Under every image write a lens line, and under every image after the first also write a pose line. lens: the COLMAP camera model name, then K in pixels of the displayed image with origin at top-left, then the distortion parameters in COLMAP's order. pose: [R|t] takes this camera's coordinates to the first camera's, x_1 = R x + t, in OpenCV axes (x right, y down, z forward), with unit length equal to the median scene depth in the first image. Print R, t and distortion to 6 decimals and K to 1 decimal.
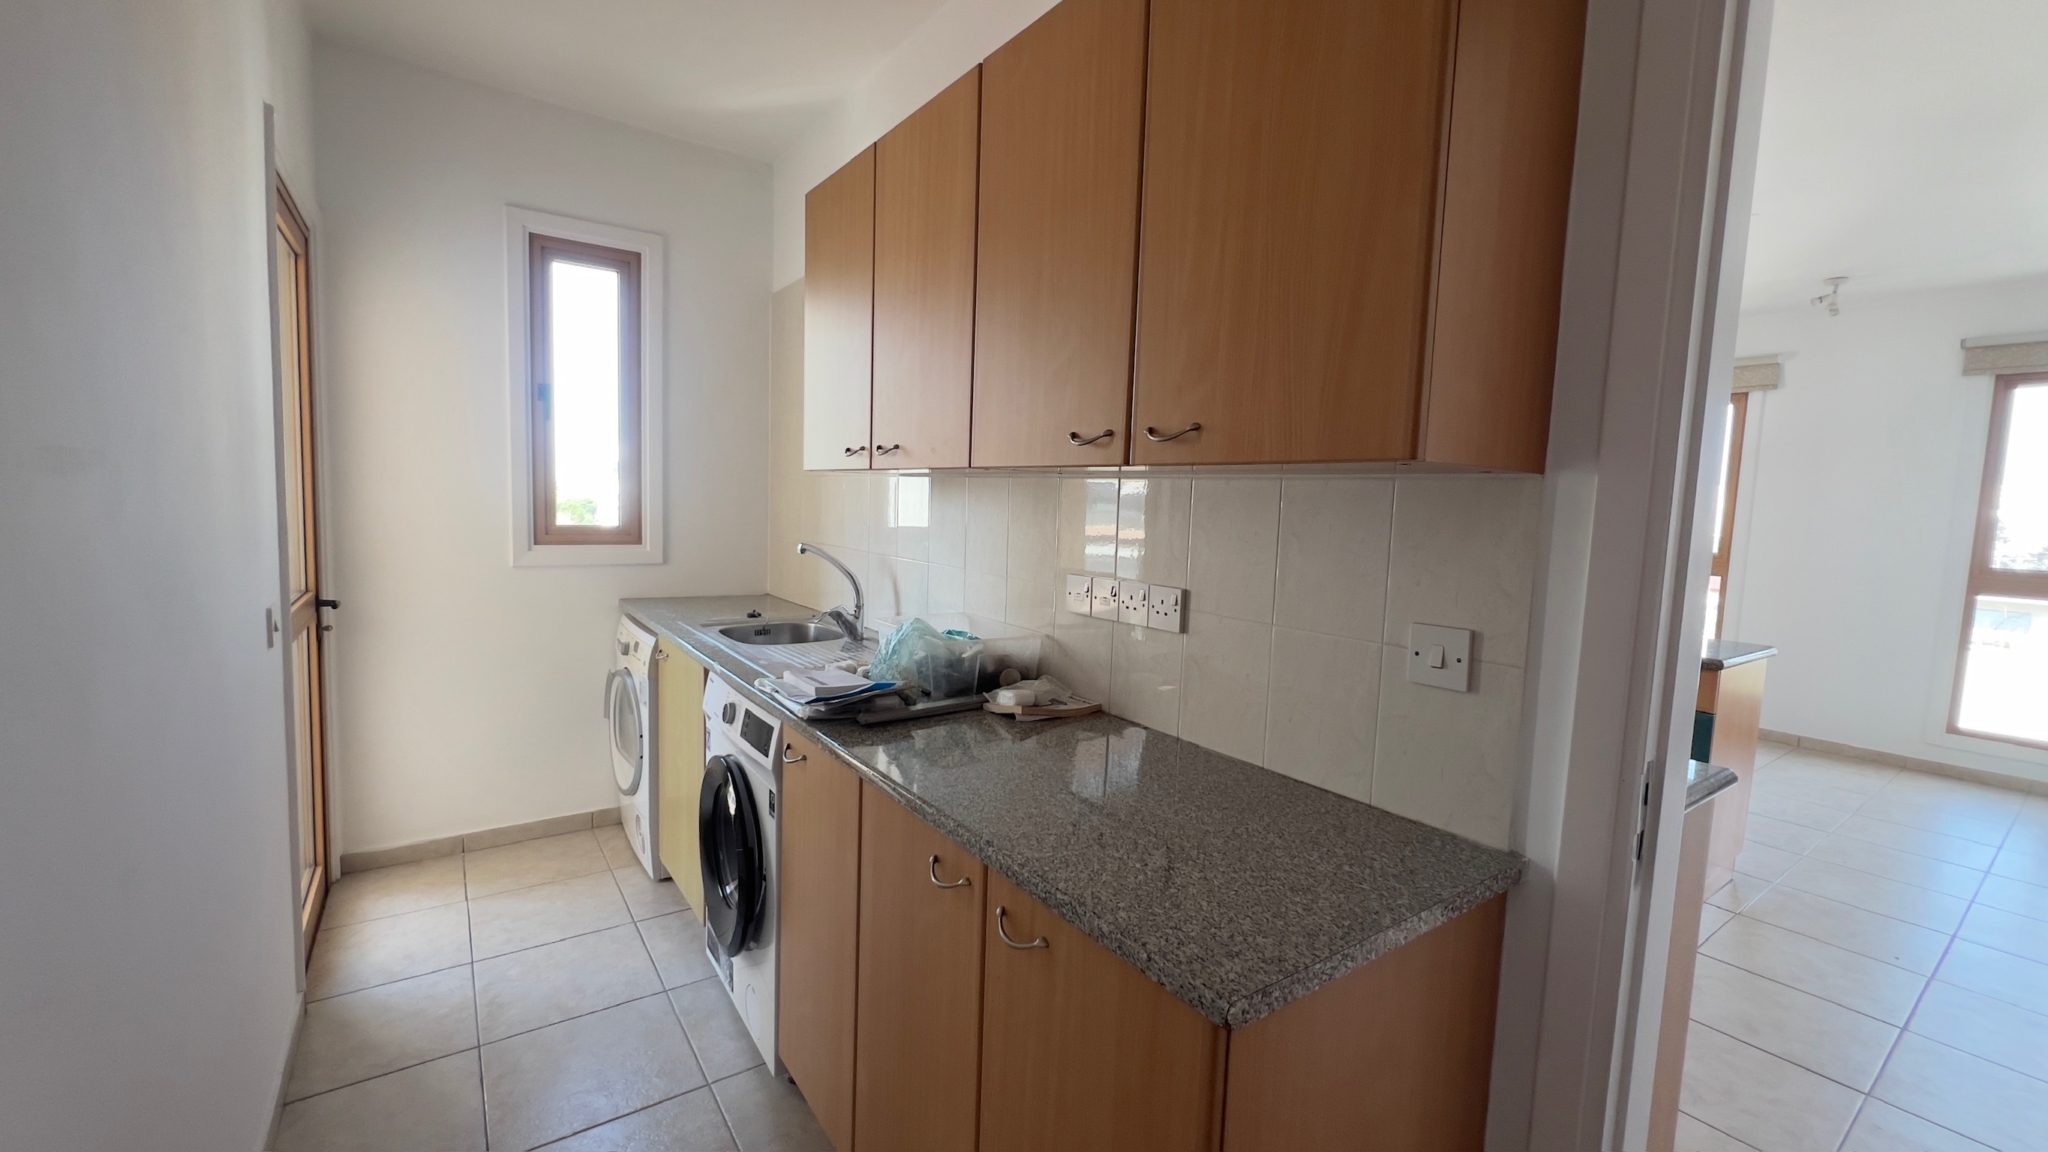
lens RADIAL K [[820.9, 0, 1018.5], [0, 820.9, 571.2], [0, 0, 1]] dist [-0.001394, -0.000295]
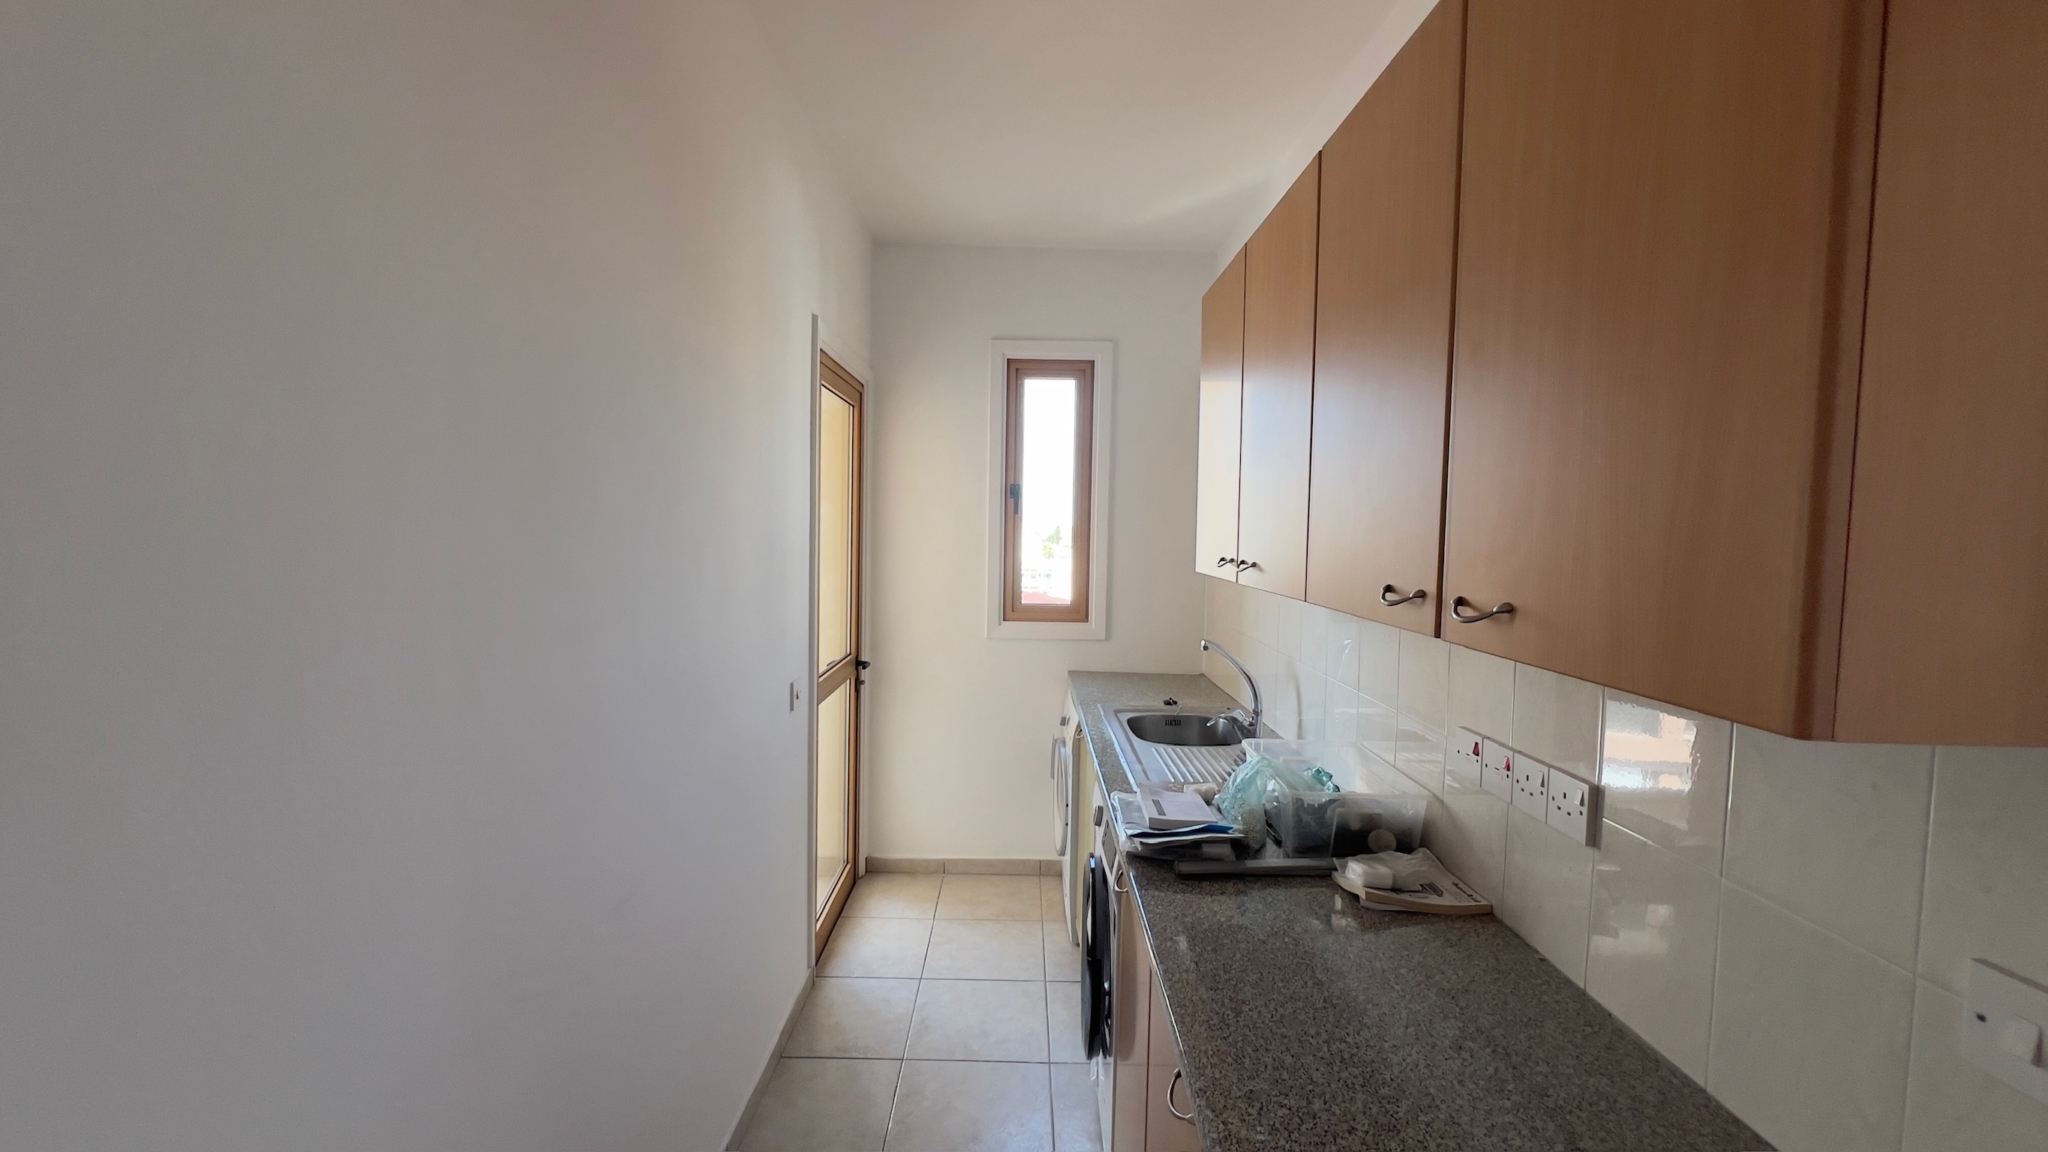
lens RADIAL K [[820.9, 0, 1018.5], [0, 820.9, 571.2], [0, 0, 1]] dist [-0.001394, -0.000295]
pose [[0.812378, 0.013010, -0.582985, 0.130847], [-0.041150, 0.998538, -0.035057, -0.075357], [0.581677, 0.052470, 0.811726, 0.070968]]
